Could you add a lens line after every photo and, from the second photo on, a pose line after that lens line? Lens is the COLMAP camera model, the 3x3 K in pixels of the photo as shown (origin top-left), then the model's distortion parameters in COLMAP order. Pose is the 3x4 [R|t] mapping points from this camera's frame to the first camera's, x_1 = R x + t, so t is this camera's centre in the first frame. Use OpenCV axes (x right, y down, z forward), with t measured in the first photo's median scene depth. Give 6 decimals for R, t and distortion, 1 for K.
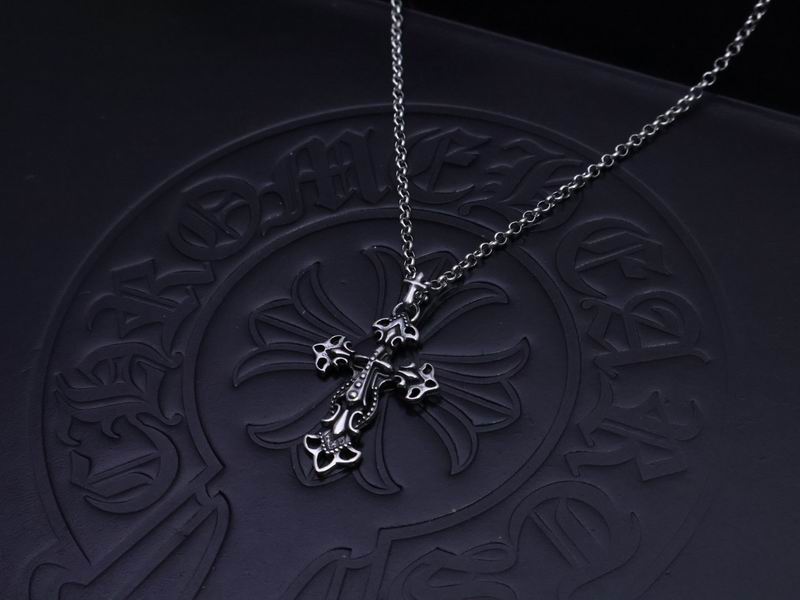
lens RADIAL K [[1286.6, 0, 398.4], [0, 1286.6, 356.5], [0, 0, 1]] dist [0.090117, 0.008041]
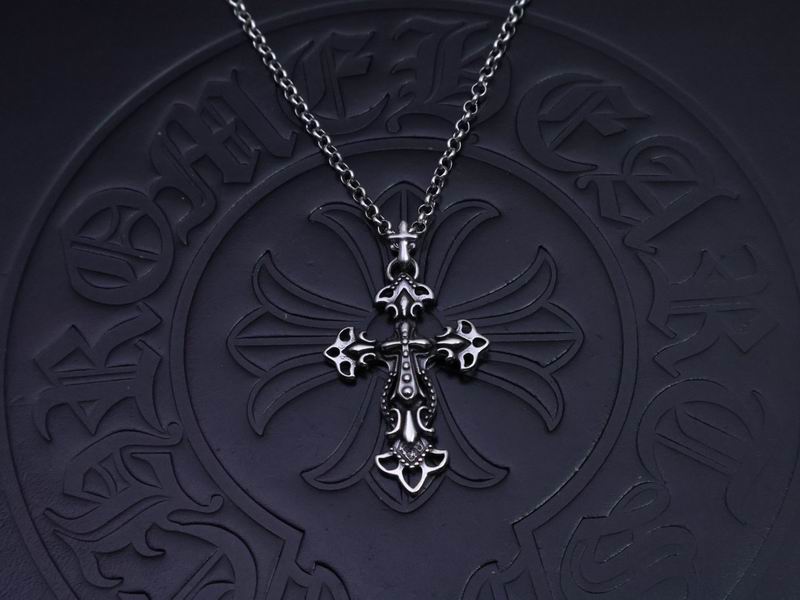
lens RADIAL K [[1286.6, 0, 398.4], [0, 1286.6, 356.5], [0, 0, 1]] dist [0.090117, 0.008041]
pose [[0.889264, -0.400849, 0.220294, -0.210391], [0.359775, 0.910404, 0.204271, -0.160638], [-0.282439, -0.102394, 0.953805, 0.186948]]
